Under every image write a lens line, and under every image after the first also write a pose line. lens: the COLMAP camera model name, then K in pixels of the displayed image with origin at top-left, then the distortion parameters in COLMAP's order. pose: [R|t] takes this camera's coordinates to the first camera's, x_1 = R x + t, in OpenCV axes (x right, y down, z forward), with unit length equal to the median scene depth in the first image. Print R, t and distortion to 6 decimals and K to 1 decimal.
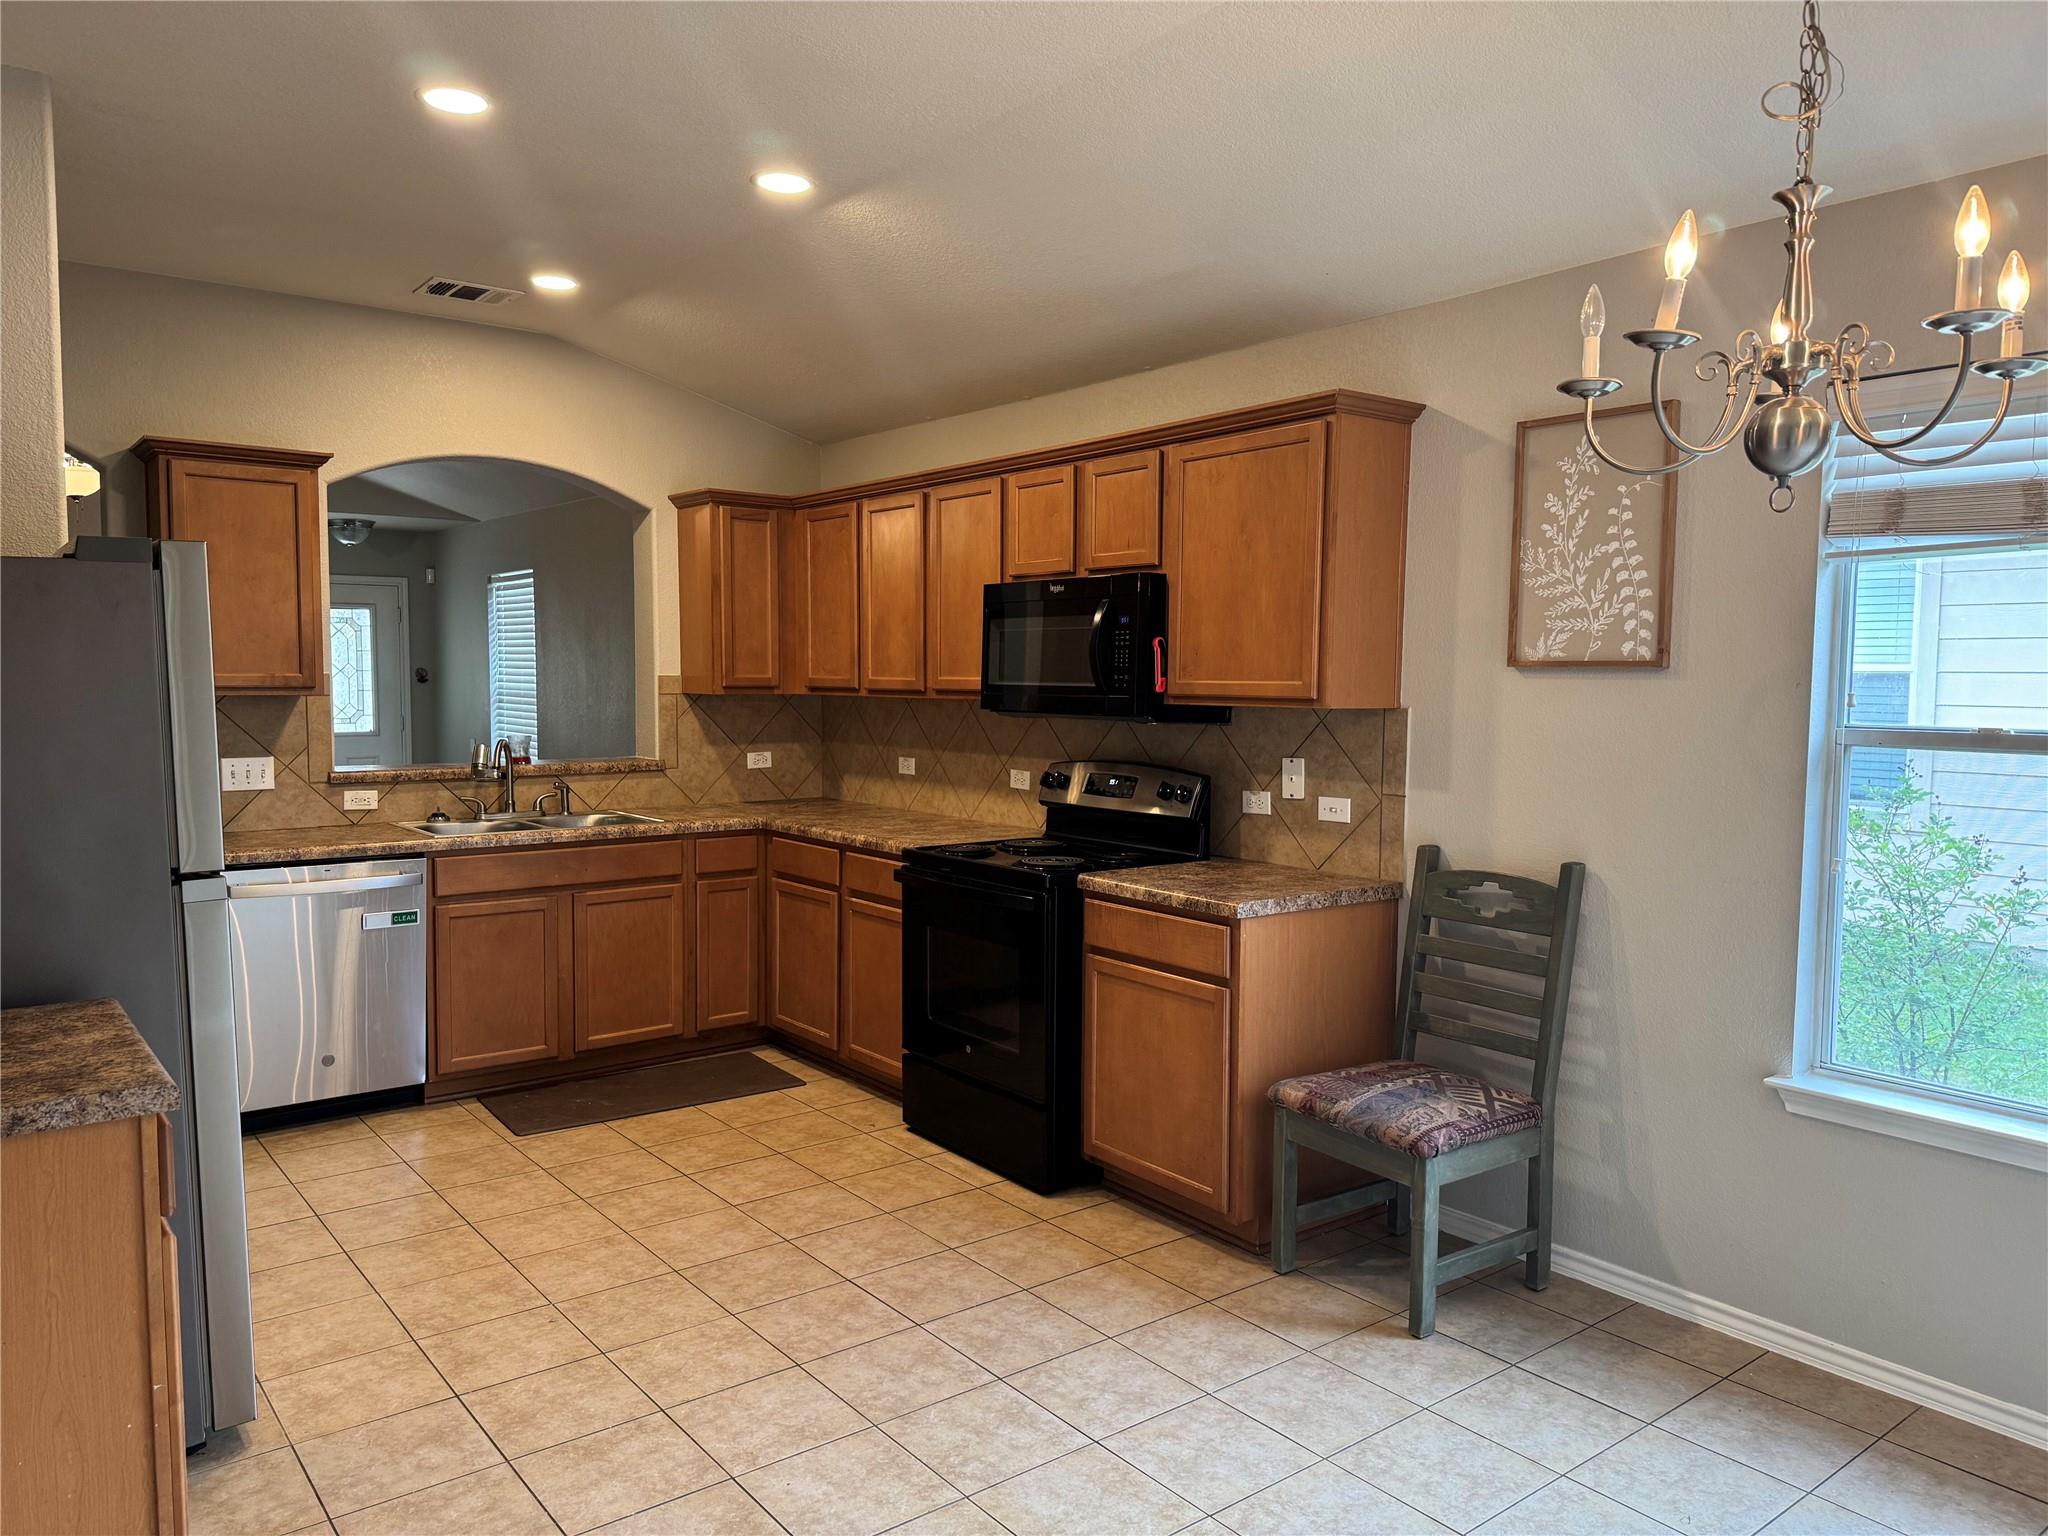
lens RADIAL K [[1446.2, 0, 1024.0], [0, 1446.2, 768.0], [0, 0, 1]] dist [0.001184, -0.001596]
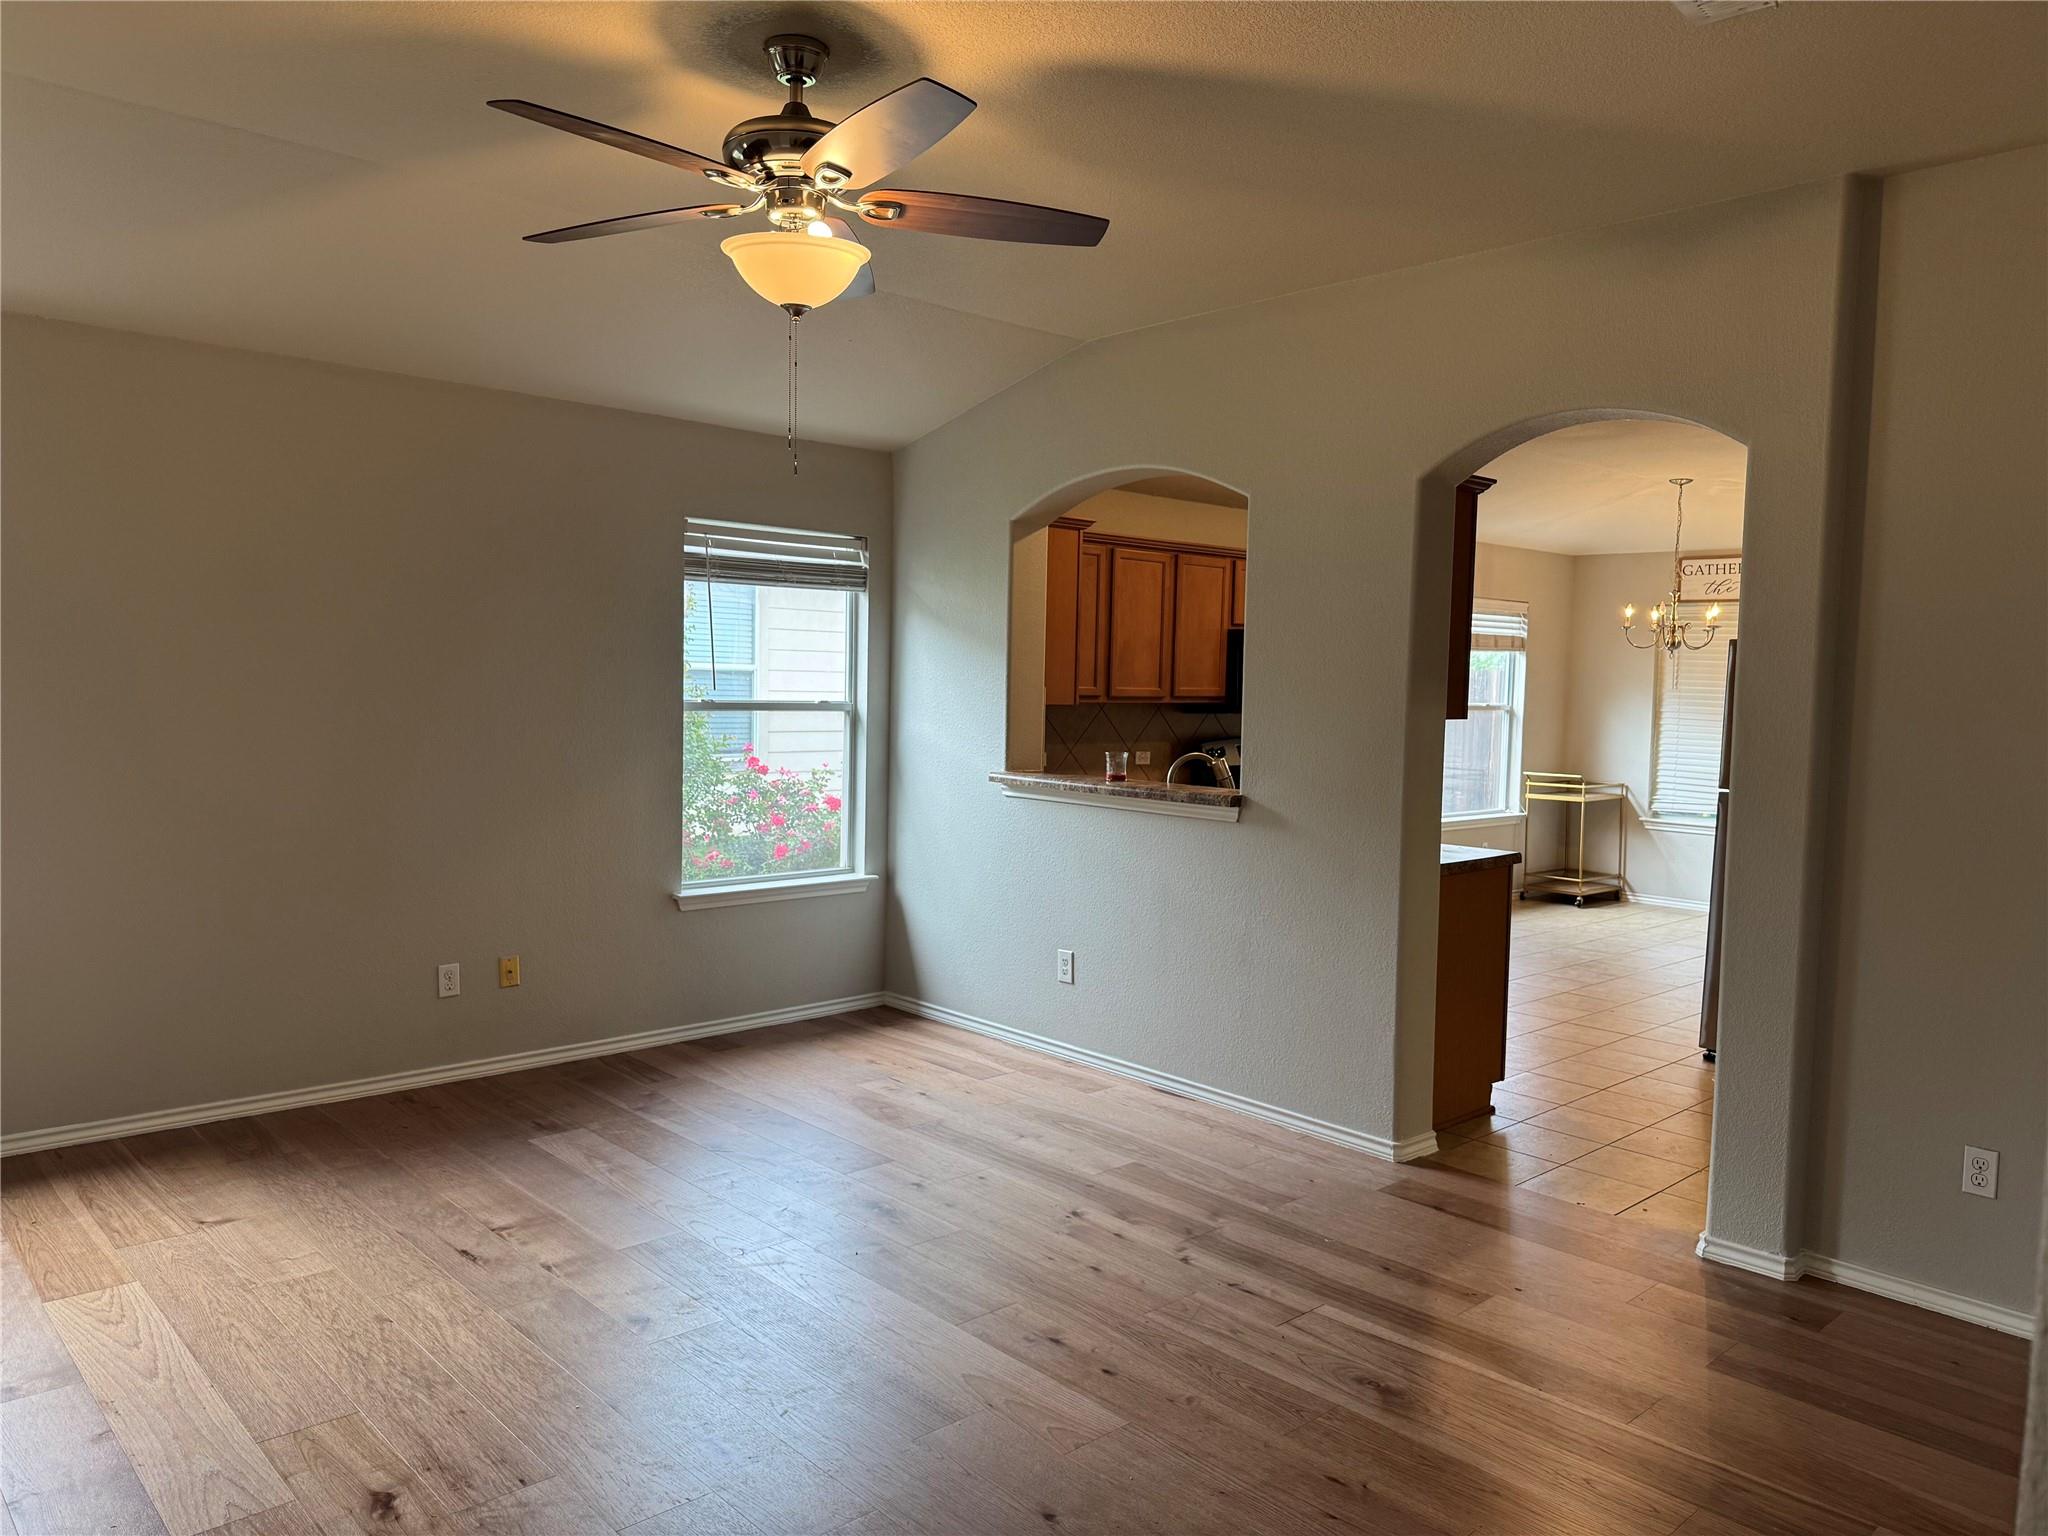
lens RADIAL K [[1446.2, 0, 1024.0], [0, 1446.2, 768.0], [0, 0, 1]] dist [0.001184, -0.001596]
pose [[-0.087637, -0.080012, 0.992934, -1.496094], [0.050293, 0.995142, 0.084629, -0.115724], [-0.994882, 0.057355, -0.083187, 1.266424]]
